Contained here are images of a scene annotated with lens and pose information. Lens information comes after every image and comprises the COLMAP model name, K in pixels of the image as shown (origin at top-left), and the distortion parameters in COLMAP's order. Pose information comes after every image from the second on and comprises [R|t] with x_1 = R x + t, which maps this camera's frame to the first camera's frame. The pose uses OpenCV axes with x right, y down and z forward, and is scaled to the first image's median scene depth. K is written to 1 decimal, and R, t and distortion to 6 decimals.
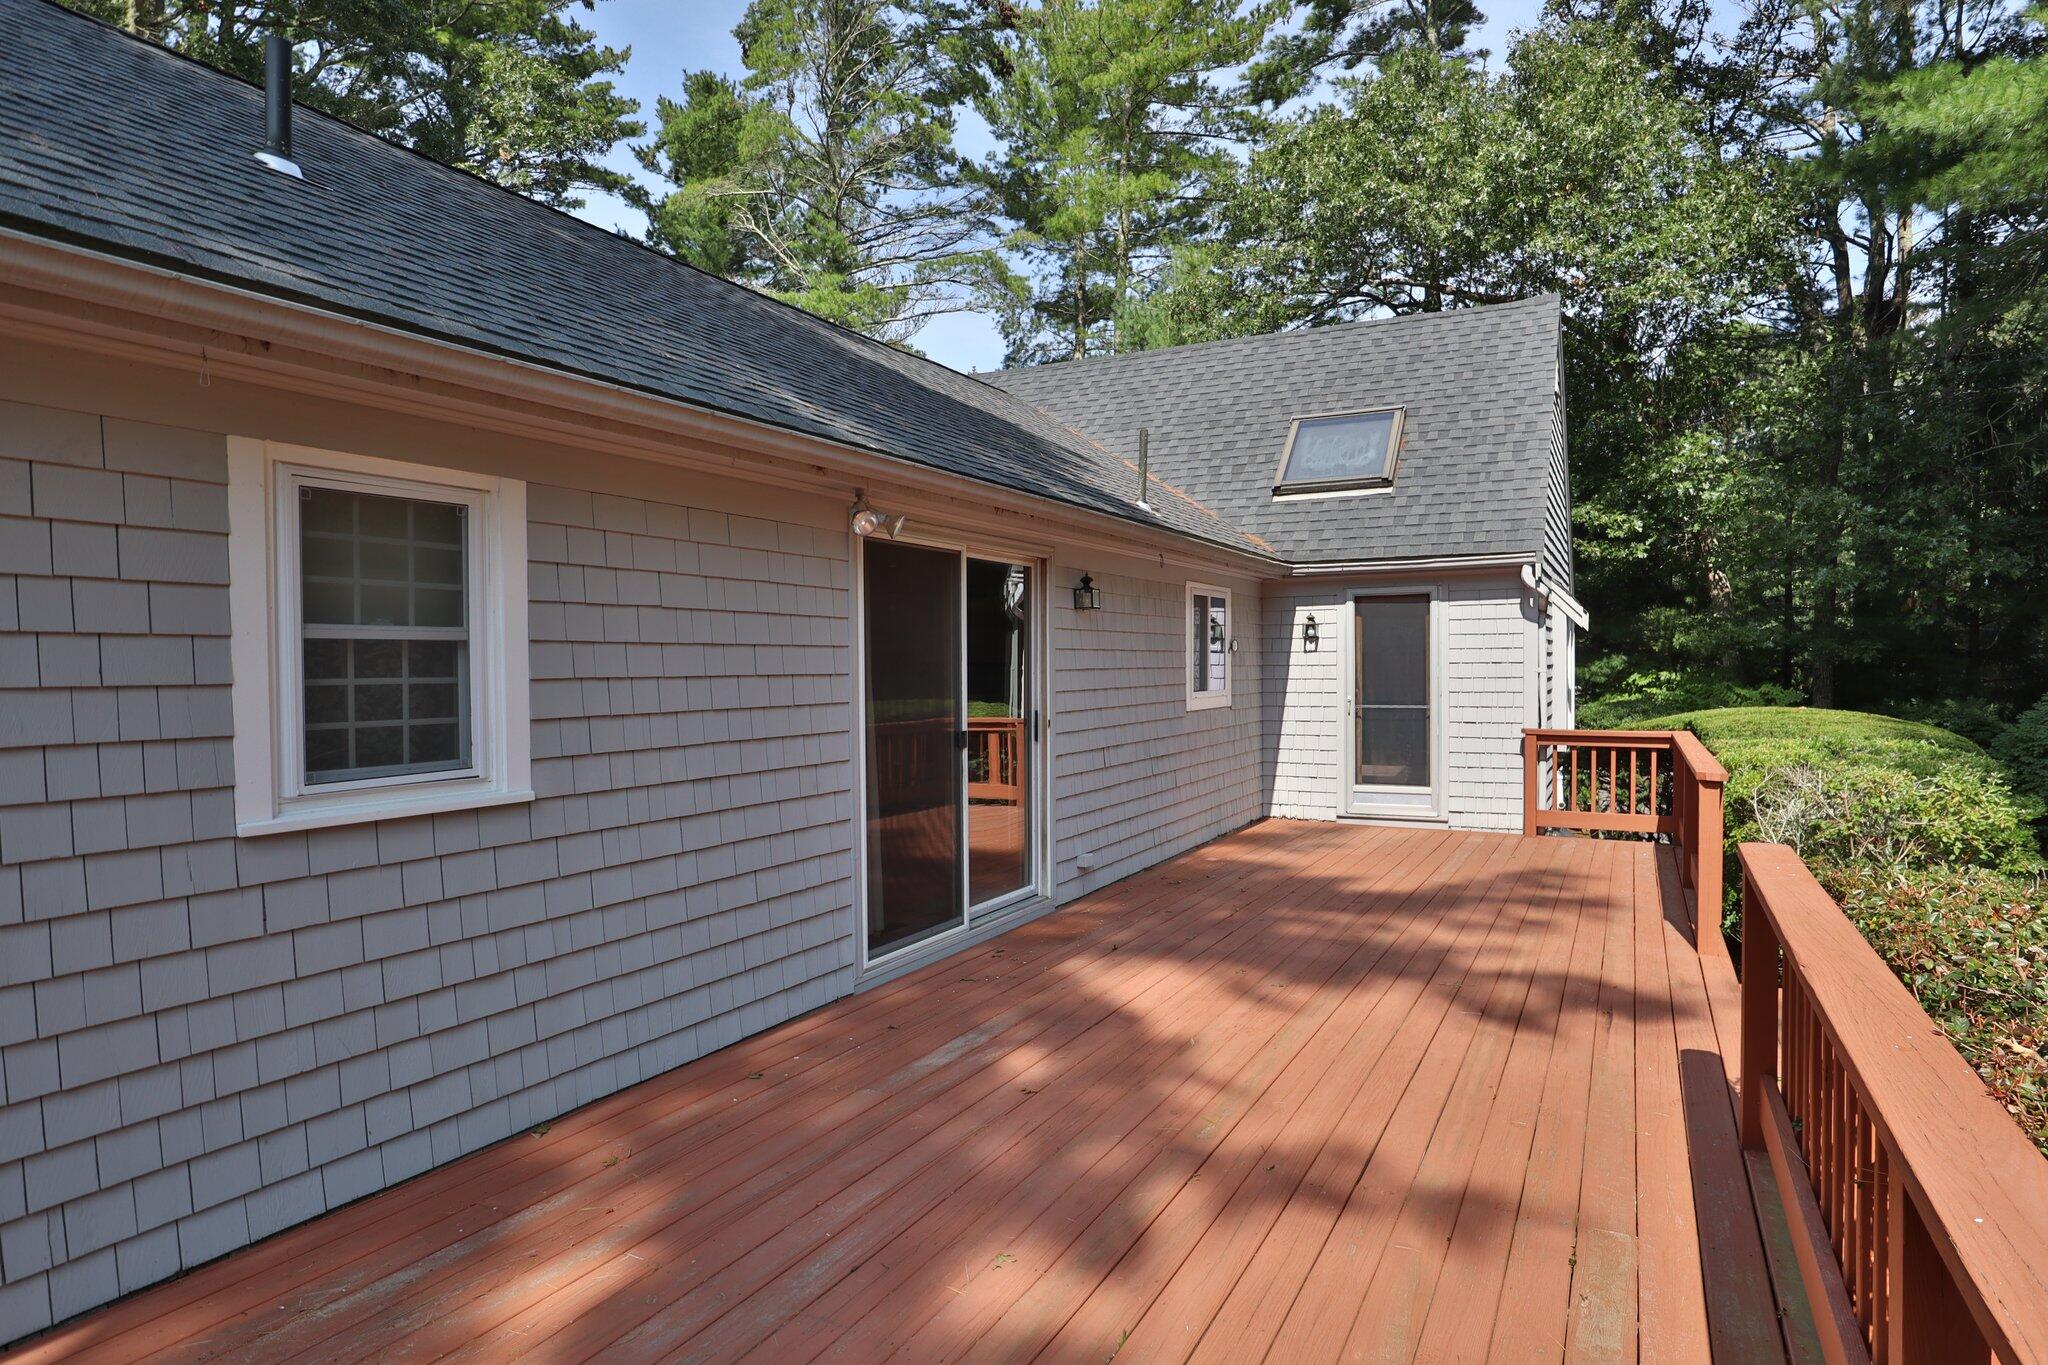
lens RADIAL K [[1118.8, 0, 1083.7], [0, 1118.8, 676.8], [0, 0, 1]] dist [-0.065931, 0.017466]
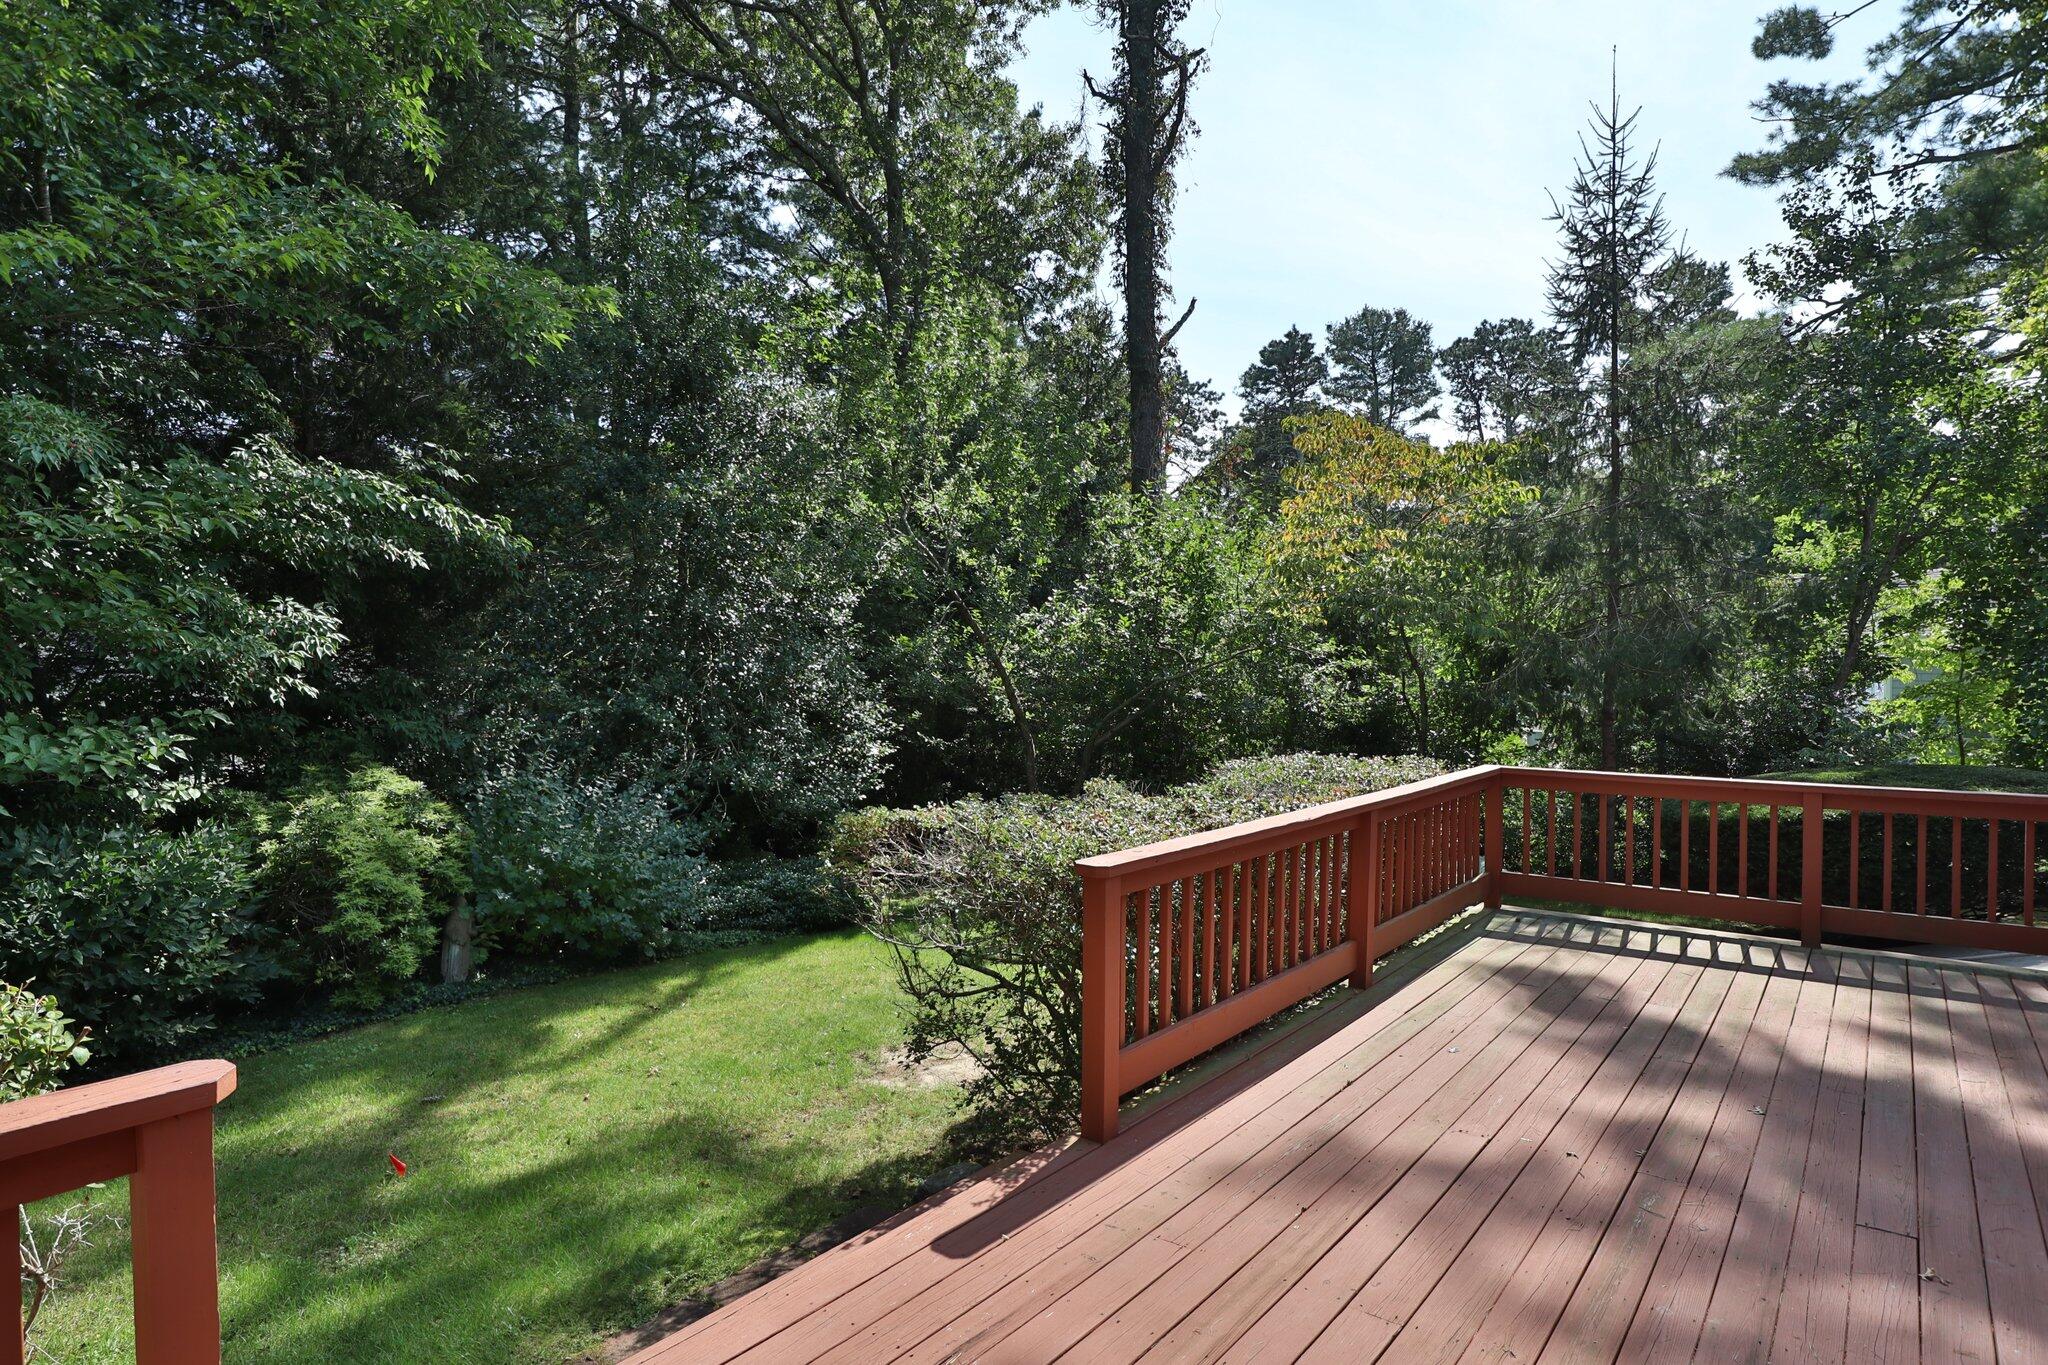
lens RADIAL K [[1160.3, 0, 1039.2], [0, 1160.3, 685.6], [0, 0, 1]] dist [-0.050180, 0.020789]
pose [[-0.982350, 0.008850, 0.186845, 0.328303], [0.012618, 0.999740, 0.018985, -0.034719], [-0.186629, 0.021008, -0.982206, 1.719688]]
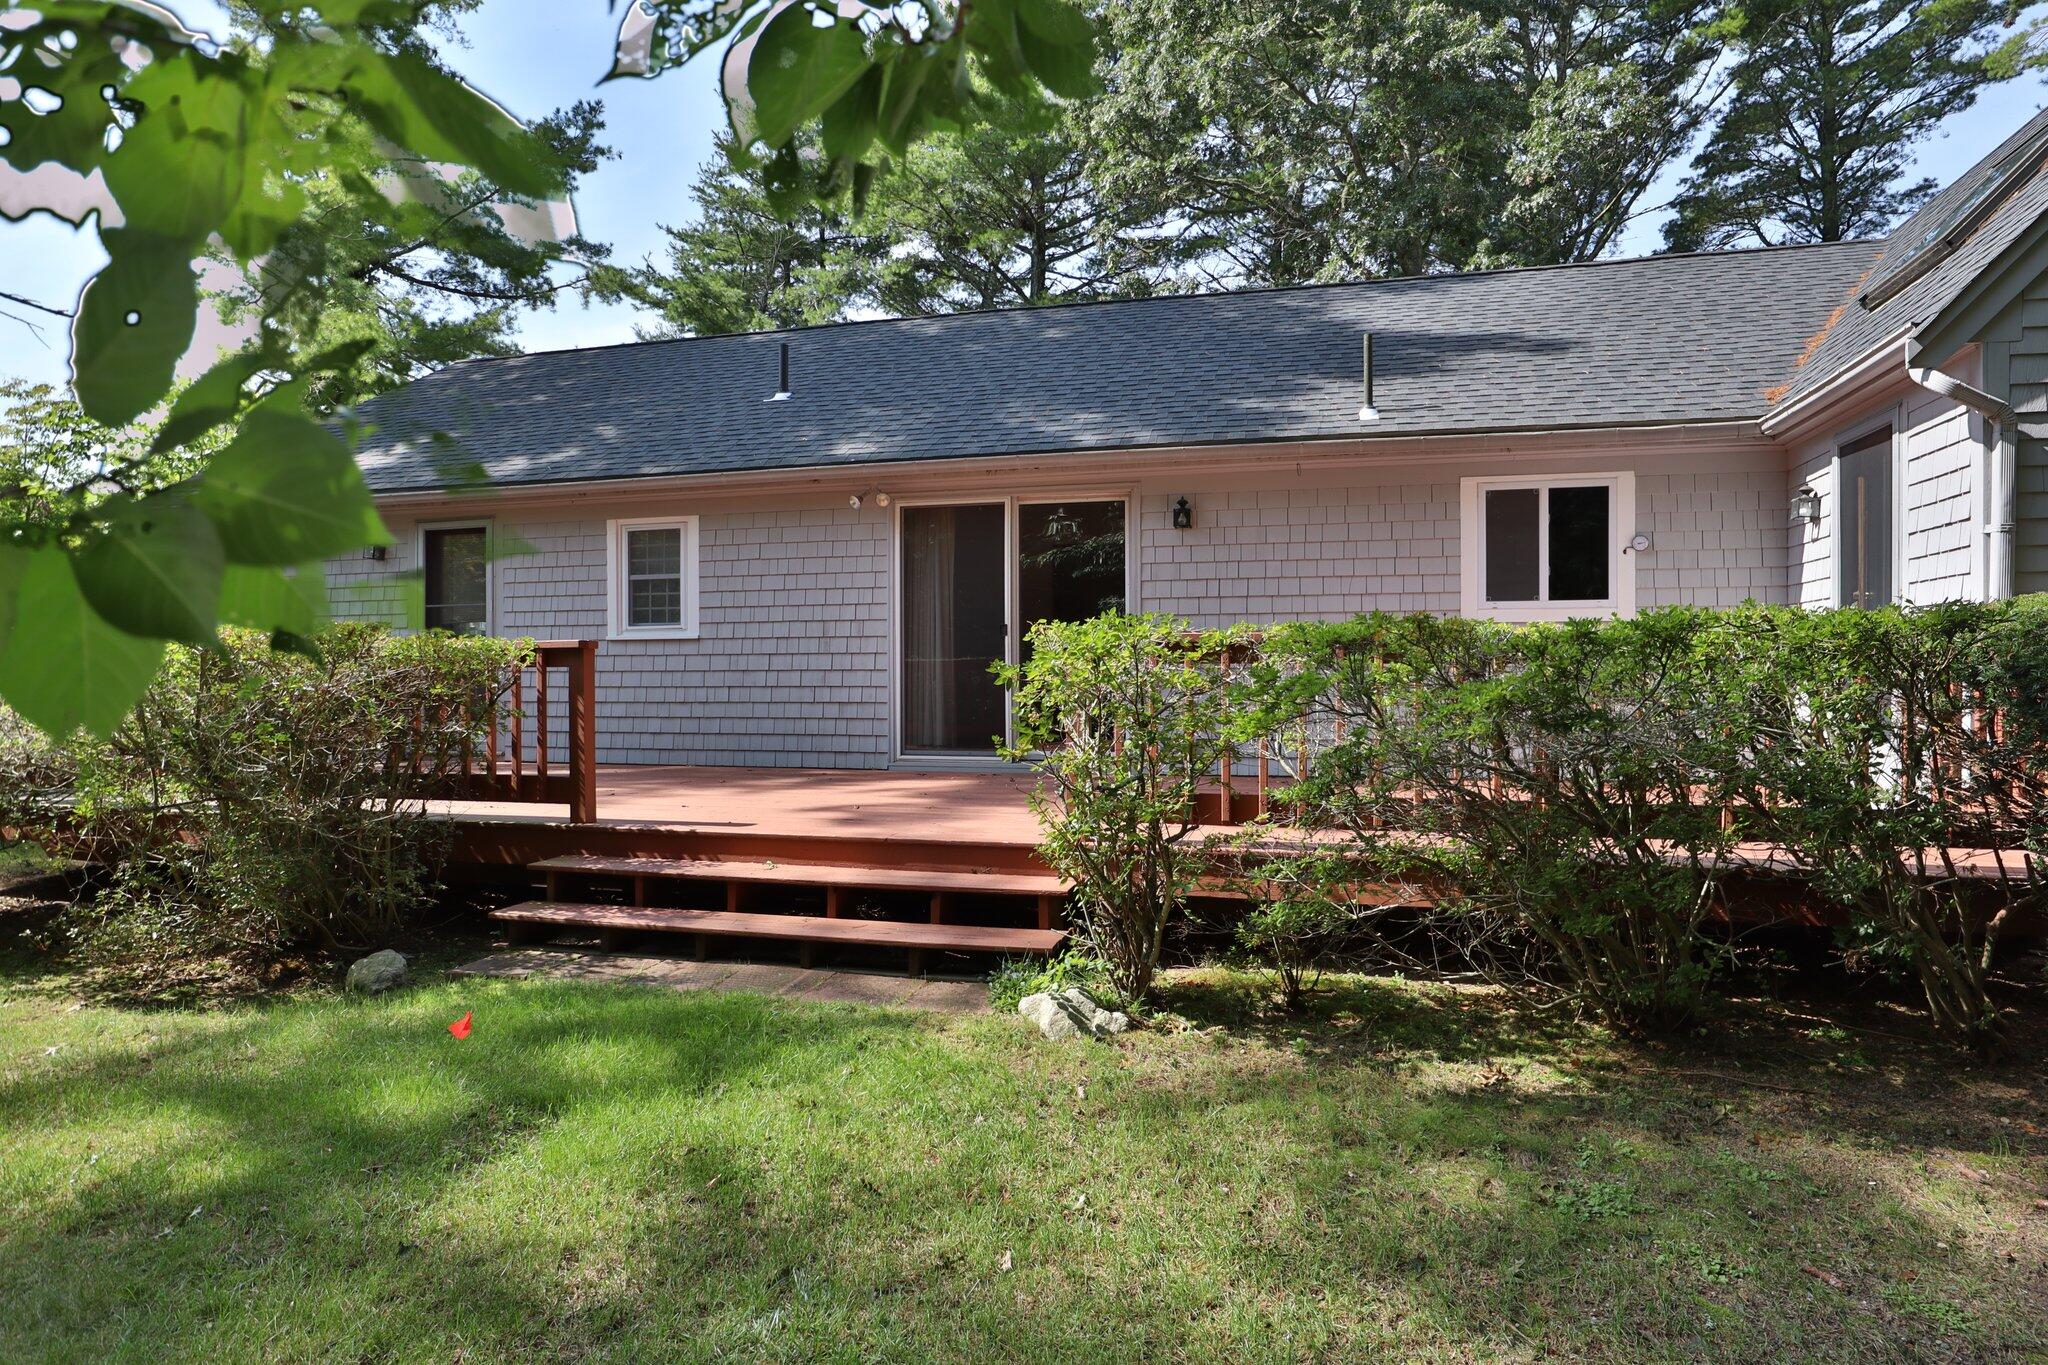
lens RADIAL K [[1187.5, 0, 1029.7], [0, 1187.5, 682.2], [0, 0, 1]] dist [-0.053256, 0.019727]
pose [[0.189077, 0.014077, -0.981861, 2.092877], [-0.008782, 0.999881, 0.012644, 0.152141], [0.981923, 0.006232, 0.189179, 1.088457]]
